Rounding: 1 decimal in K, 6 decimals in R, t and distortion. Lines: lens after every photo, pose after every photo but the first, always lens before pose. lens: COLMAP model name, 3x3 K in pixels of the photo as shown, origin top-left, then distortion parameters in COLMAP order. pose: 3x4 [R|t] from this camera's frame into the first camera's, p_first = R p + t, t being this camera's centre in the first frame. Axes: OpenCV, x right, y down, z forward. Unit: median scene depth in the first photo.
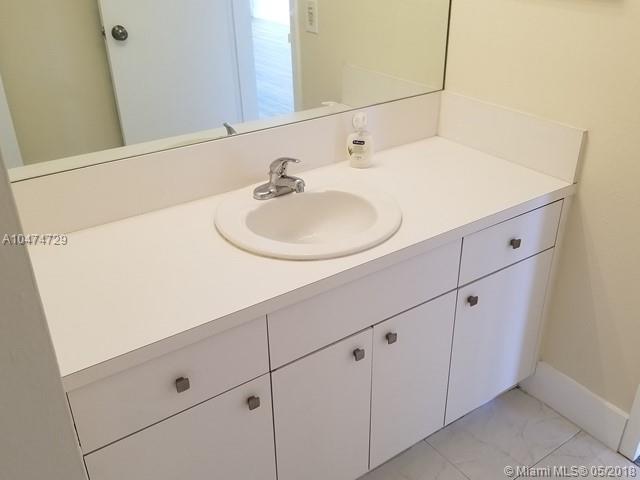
lens RADIAL K [[631.8, 0, 320.0], [0, 631.8, 240.0], [0, 0, 1]] dist [0.062455, -0.148529]
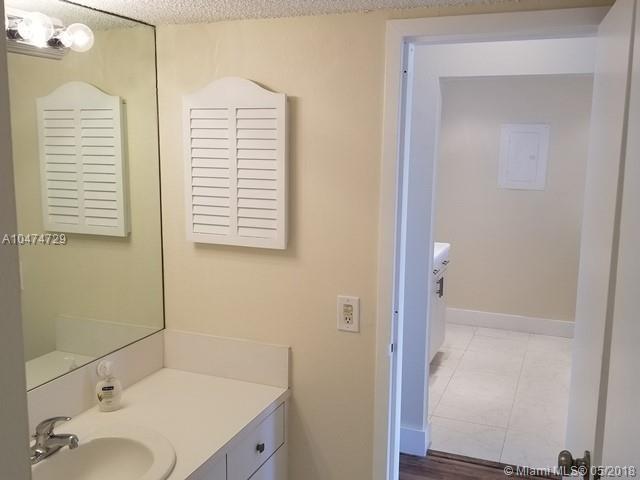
lens RADIAL K [[631.8, 0, 320.0], [0, 631.8, 240.0], [0, 0, 1]] dist [0.062455, -0.148529]
pose [[0.839433, -0.067050, 0.539312, -0.215953], [0.234230, 0.940096, -0.247700, -0.038878], [-0.490397, 0.334250, 0.804853, -0.157630]]
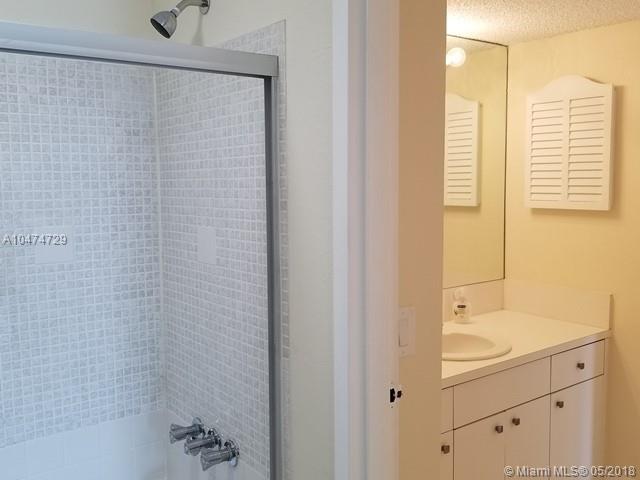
lens RADIAL K [[644.9, 0, 300.7], [0, 644.9, 239.0], [0, 0, 1]] dist [0.124074, -0.247056]
pose [[0.999294, -0.007563, 0.036794, -0.398264], [0.021009, 0.924524, -0.380545, 0.294176], [-0.031139, 0.381050, 0.924030, -0.513125]]
